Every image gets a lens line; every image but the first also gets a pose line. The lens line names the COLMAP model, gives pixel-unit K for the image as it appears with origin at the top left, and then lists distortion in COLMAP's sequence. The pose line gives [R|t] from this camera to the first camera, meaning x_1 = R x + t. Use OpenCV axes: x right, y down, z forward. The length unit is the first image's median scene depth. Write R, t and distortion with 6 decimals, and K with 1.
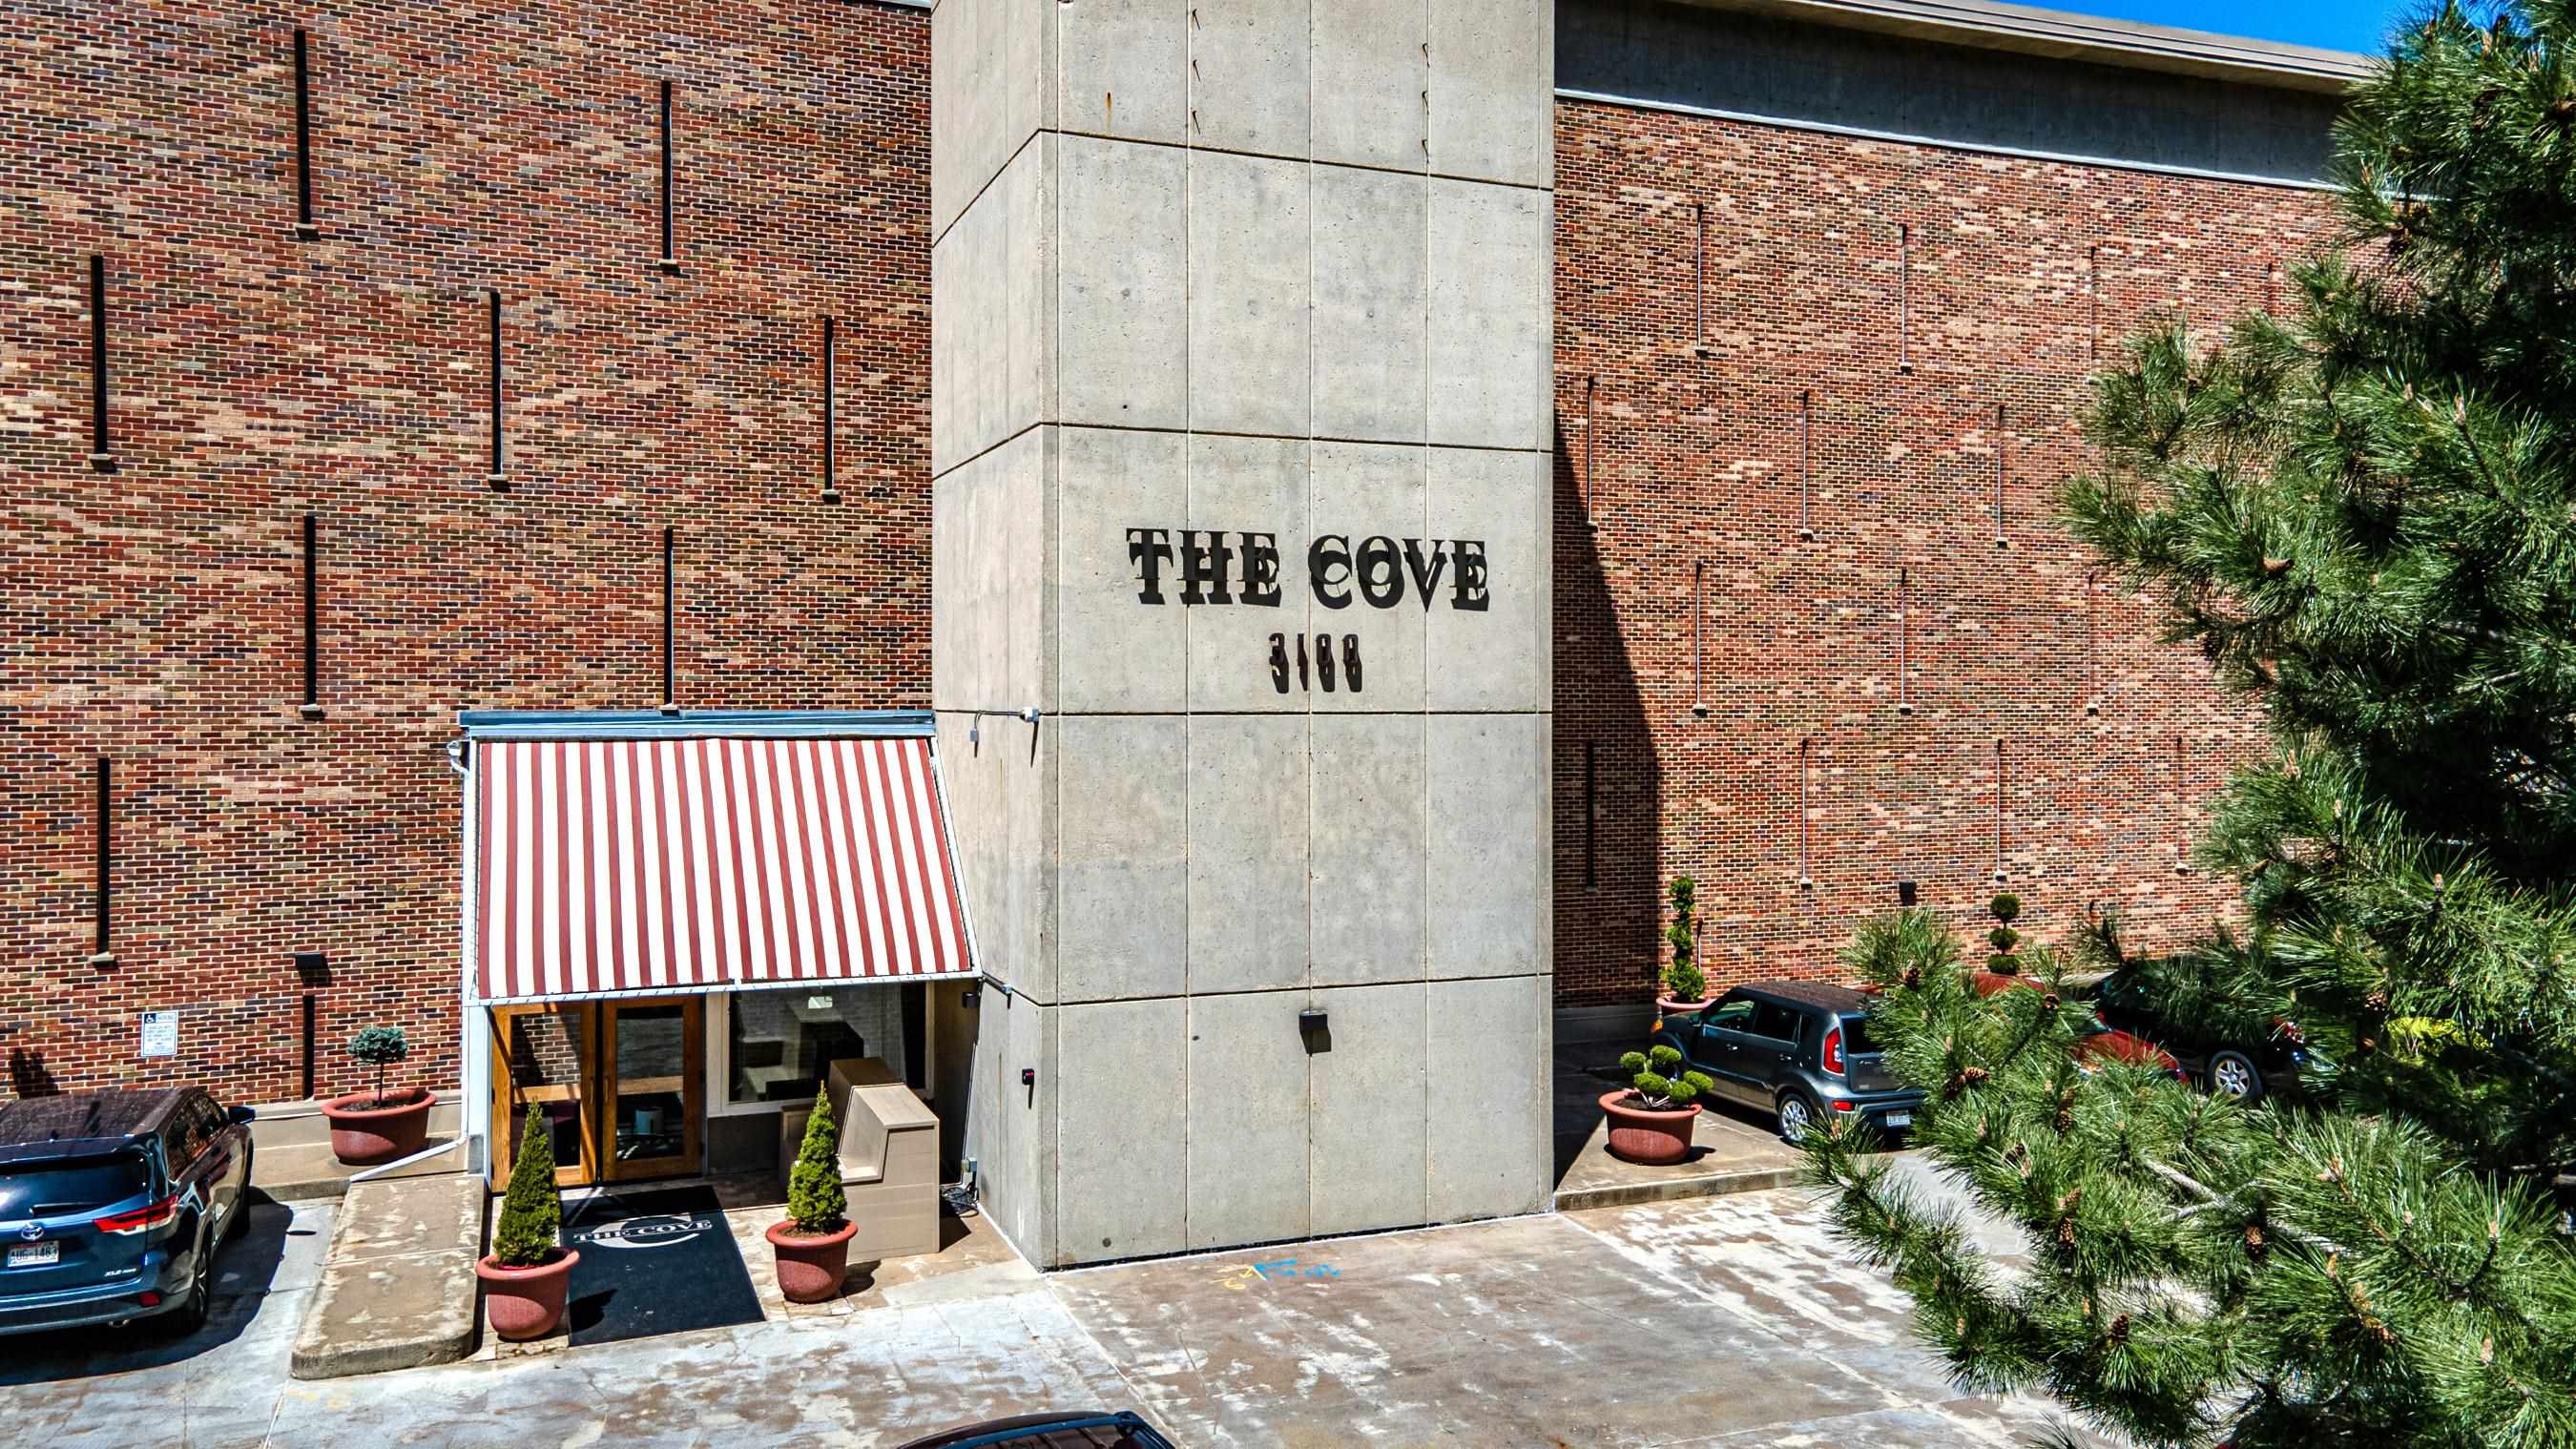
lens RADIAL K [[1877.3, 0, 1302.0], [0, 1877.3, 724.0], [0, 0, 1]] dist [0.019808, 0.064047]
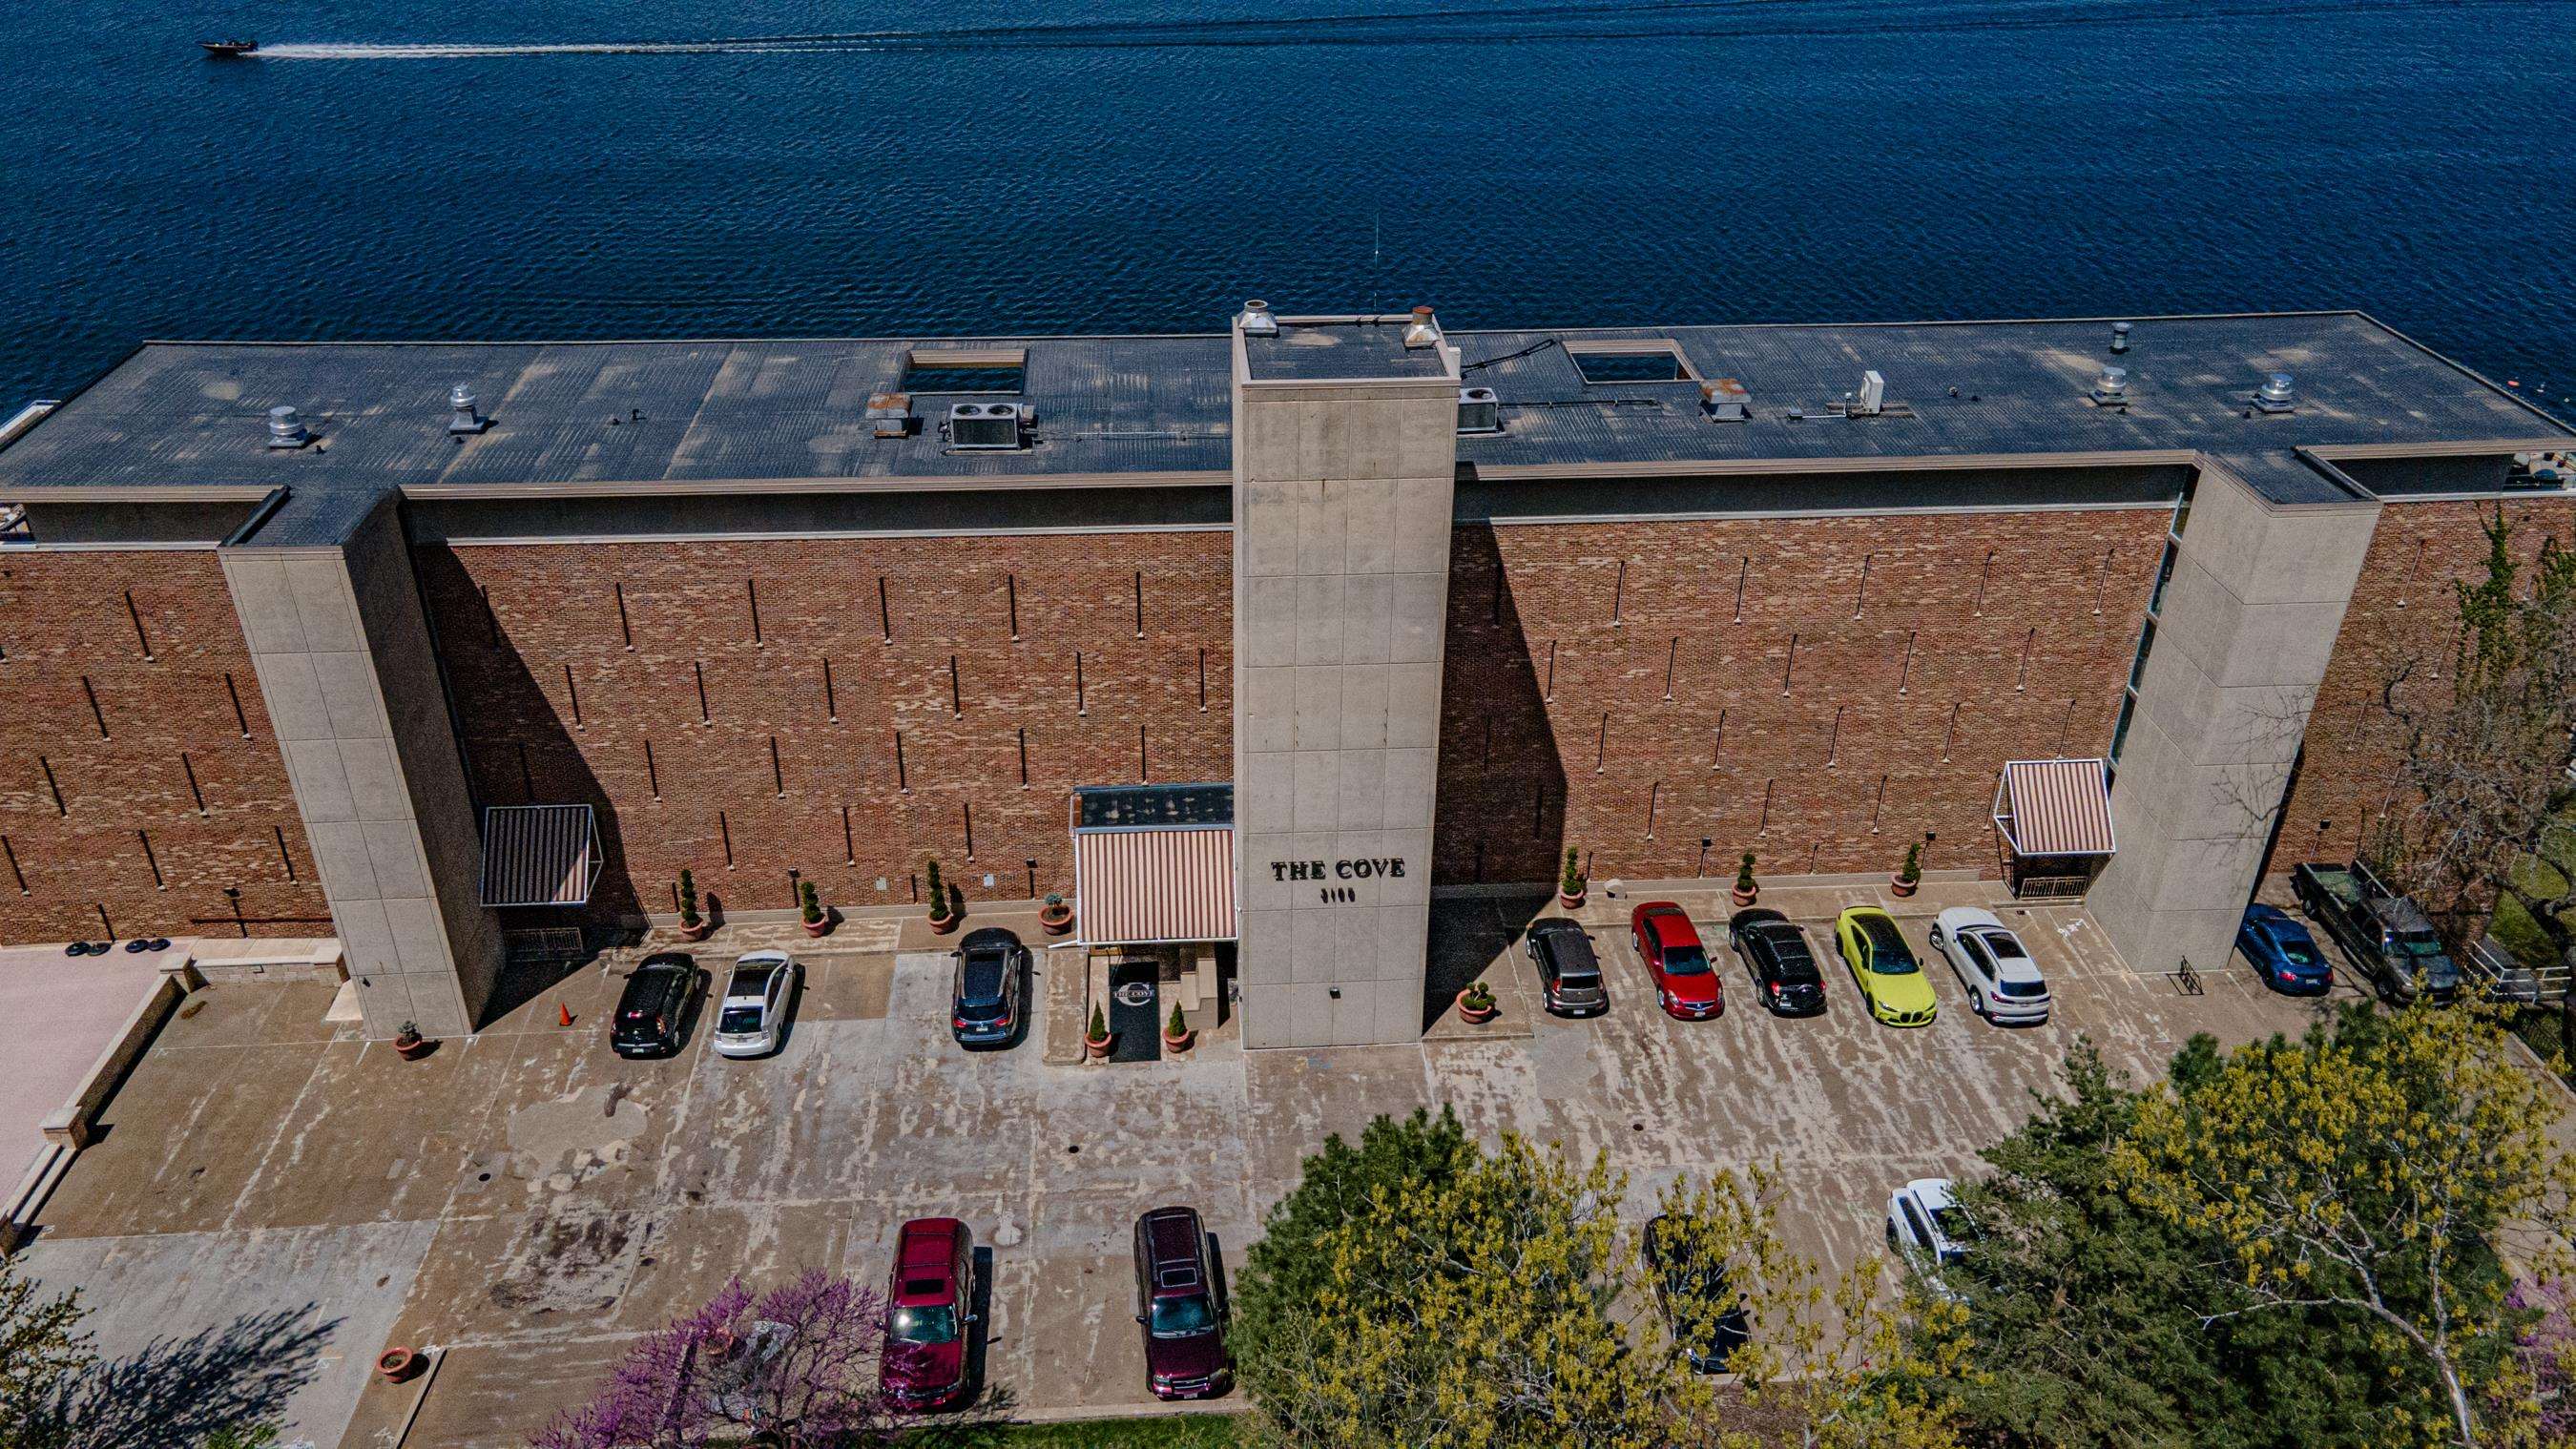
lens RADIAL K [[1877.3, 0, 1302.0], [0, 1877.3, 724.0], [0, 0, 1]] dist [0.019808, 0.064047]
pose [[0.950163, 0.170598, -0.260935, 0.606168], [-0.016167, 0.862826, 0.505242, -1.568669], [0.311335, -0.475843, 0.822583, -1.174486]]
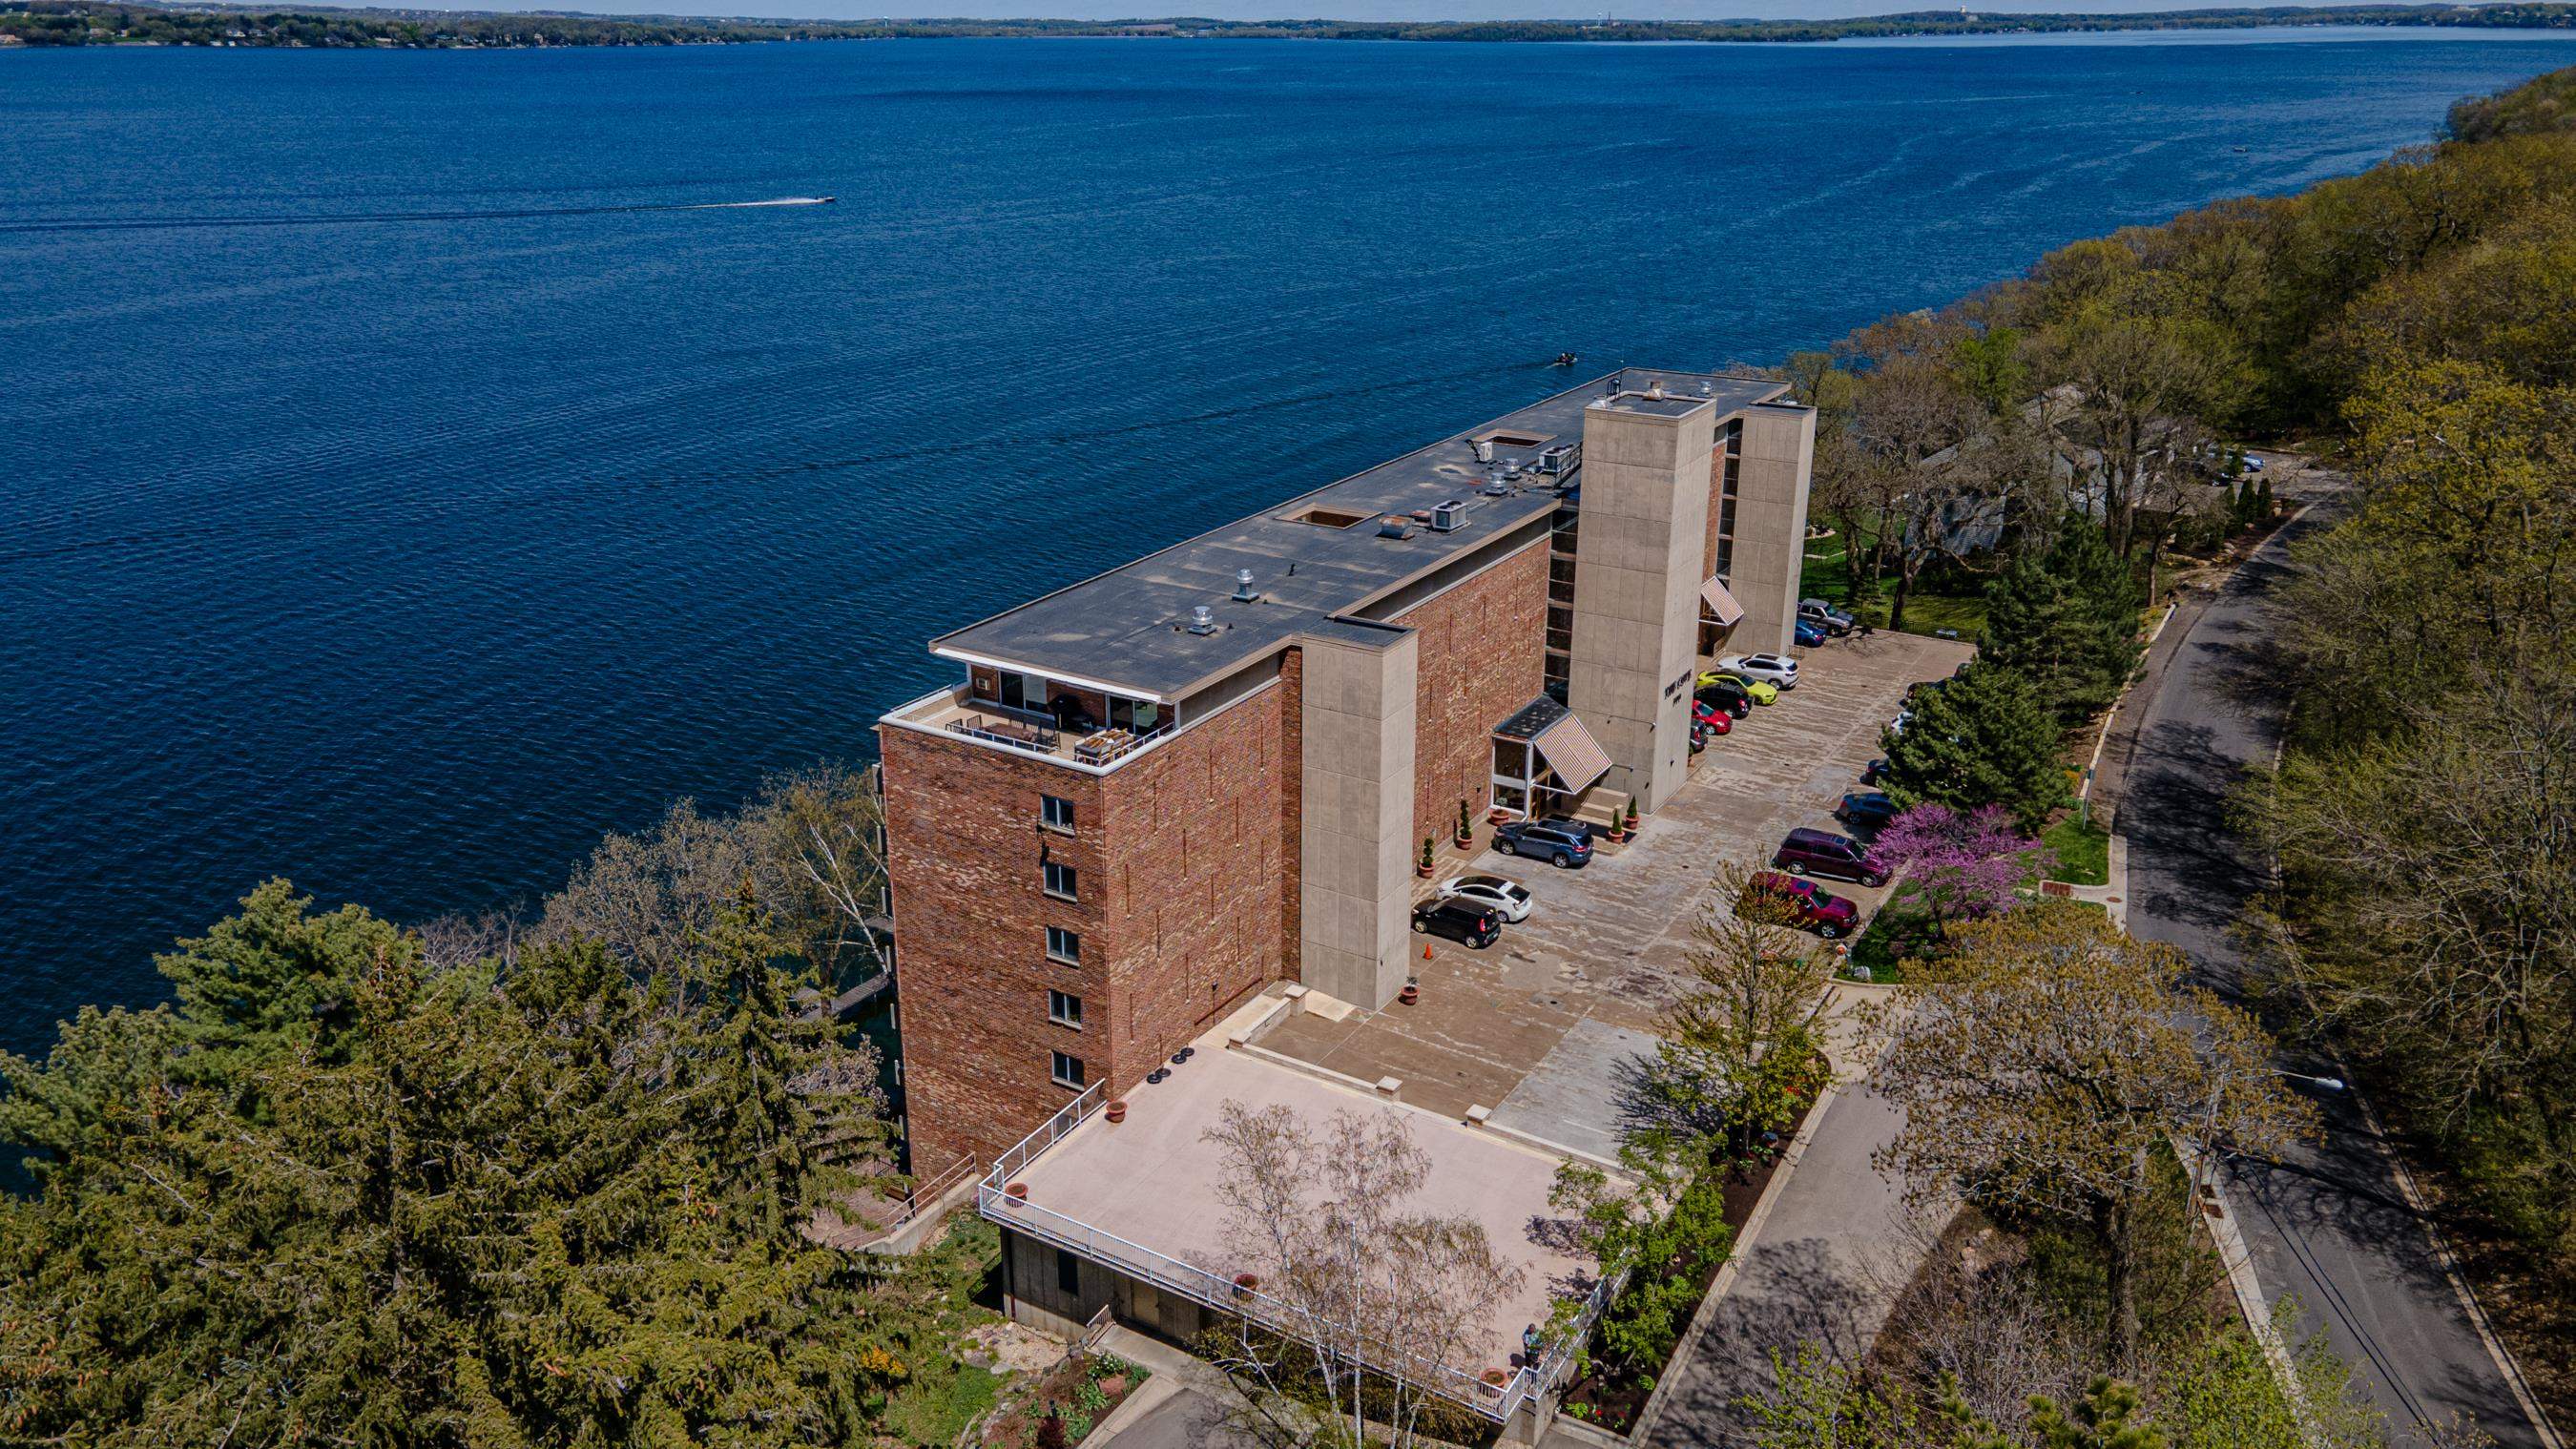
lens RADIAL K [[1877.3, 0, 1302.0], [0, 1877.3, 724.0], [0, 0, 1]] dist [0.019808, 0.064047]
pose [[0.799740, -0.204227, 0.564541, -3.511468], [-0.001429, 0.939709, 0.341972, -1.637637], [-0.600345, -0.274295, 0.751231, -2.199731]]
